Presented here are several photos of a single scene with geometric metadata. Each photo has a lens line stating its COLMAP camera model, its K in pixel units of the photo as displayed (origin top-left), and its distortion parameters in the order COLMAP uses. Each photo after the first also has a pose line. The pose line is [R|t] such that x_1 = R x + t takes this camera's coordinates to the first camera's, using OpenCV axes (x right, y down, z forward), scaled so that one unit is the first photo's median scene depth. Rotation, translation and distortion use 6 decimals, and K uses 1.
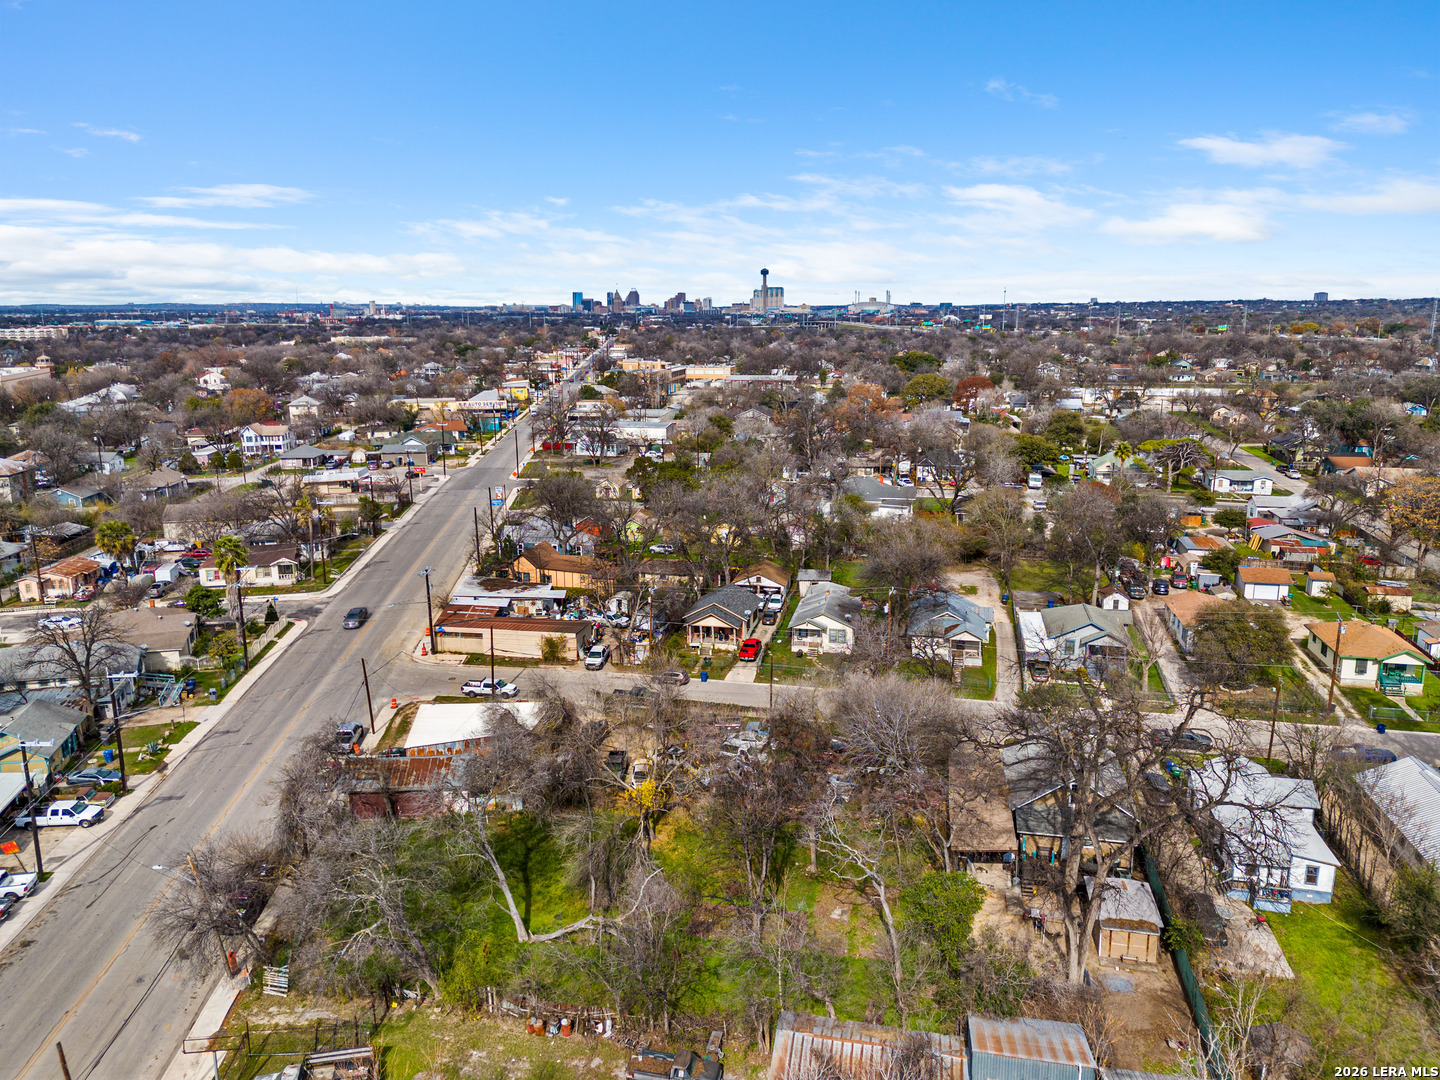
lens RADIAL K [[1048.6, 0, 720.0], [0, 1048.6, 540.0], [0, 0, 1]] dist [0.064611, -0.073343]
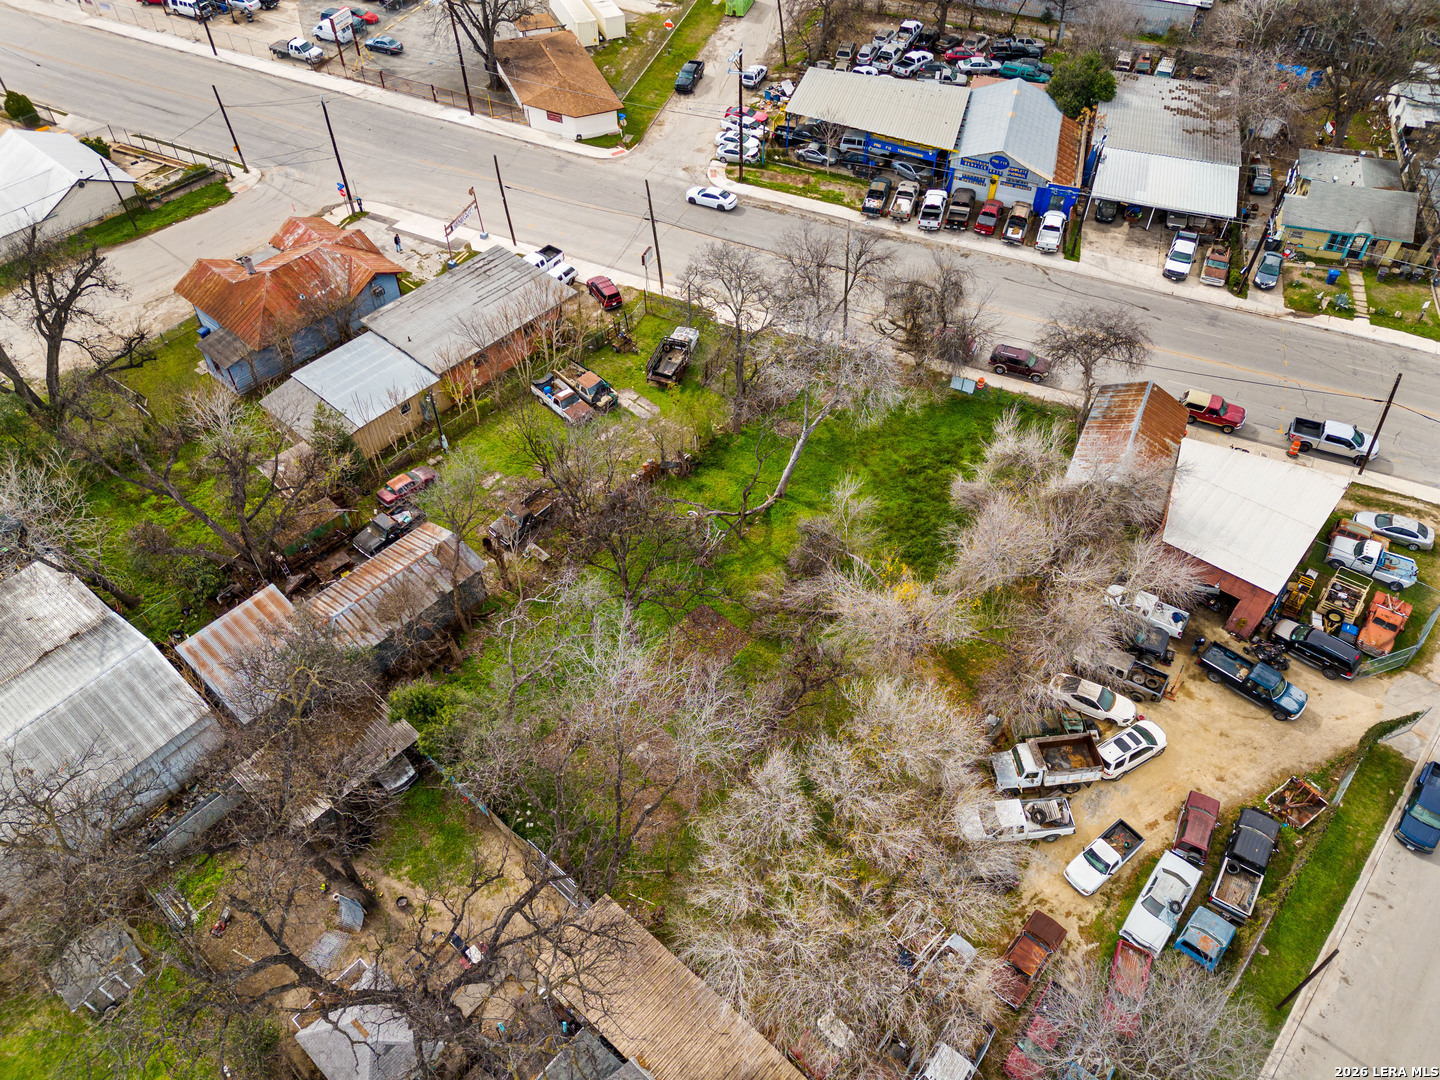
lens RADIAL K [[1048.6, 0, 720.0], [0, 1048.6, 540.0], [0, 0, 1]] dist [0.064611, -0.073343]
pose [[-0.501007, 0.652159, -0.568929, 0.260583], [-0.187337, 0.560075, 0.806982, -0.231332], [0.844924, 0.510885, -0.158428, 0.634799]]
